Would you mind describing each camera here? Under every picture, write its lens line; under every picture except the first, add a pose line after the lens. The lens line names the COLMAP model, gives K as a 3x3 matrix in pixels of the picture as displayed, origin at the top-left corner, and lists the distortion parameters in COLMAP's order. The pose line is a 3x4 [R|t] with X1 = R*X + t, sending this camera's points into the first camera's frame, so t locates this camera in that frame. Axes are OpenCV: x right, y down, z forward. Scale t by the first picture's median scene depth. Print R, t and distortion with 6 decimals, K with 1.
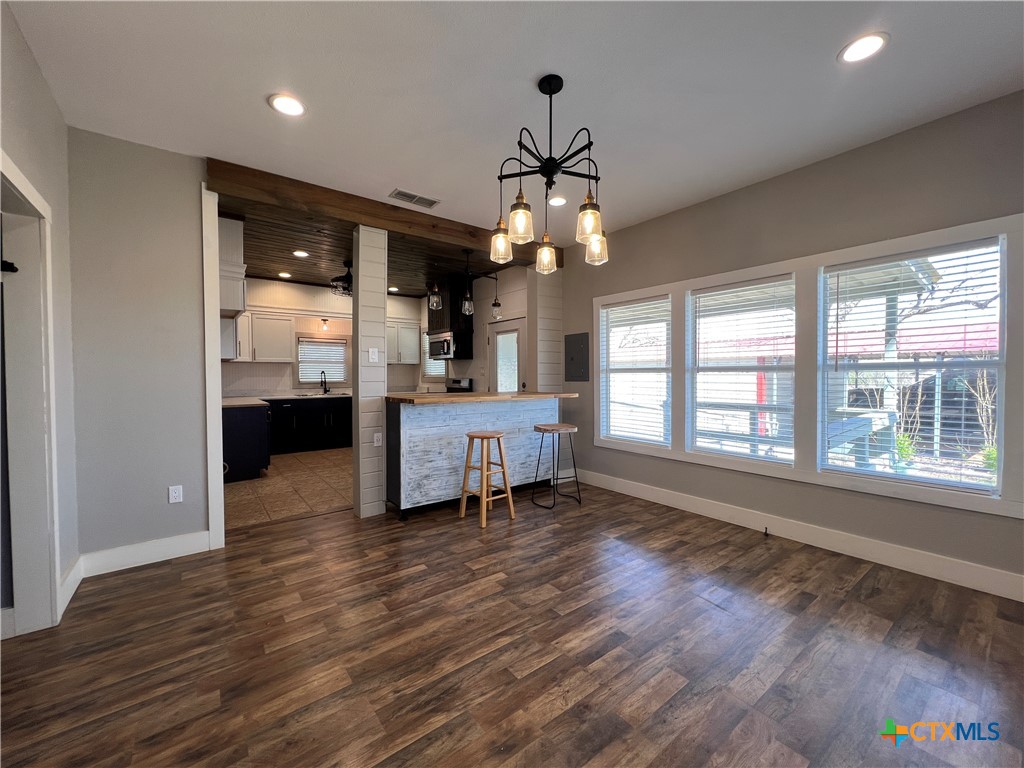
lens RADIAL K [[410.4, 0, 514.1], [0, 410.4, 382.6], [0, 0, 1]] dist [-0.001410, -0.000175]
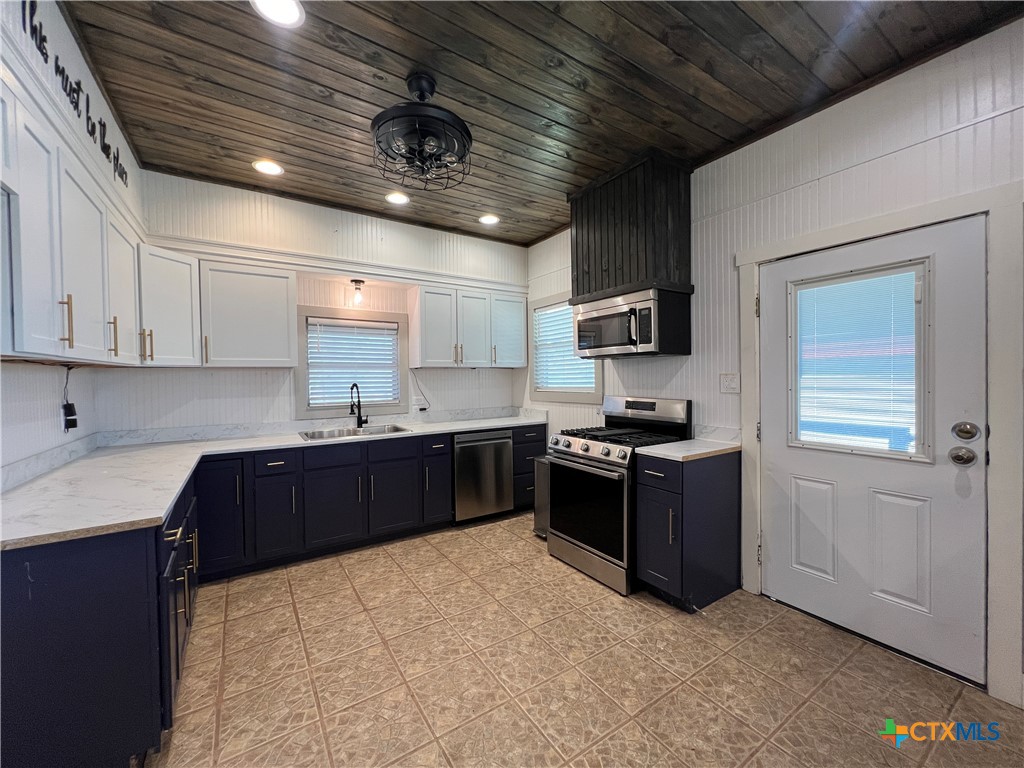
lens RADIAL K [[410.4, 0, 510.1], [0, 410.4, 383.3], [0, 0, 1]] dist [-0.001410, -0.000175]
pose [[0.997432, -0.009147, -0.071031, -0.247417], [0.008926, 0.999954, -0.003433, -0.026065], [0.071059, 0.002790, 0.997468, 0.527308]]
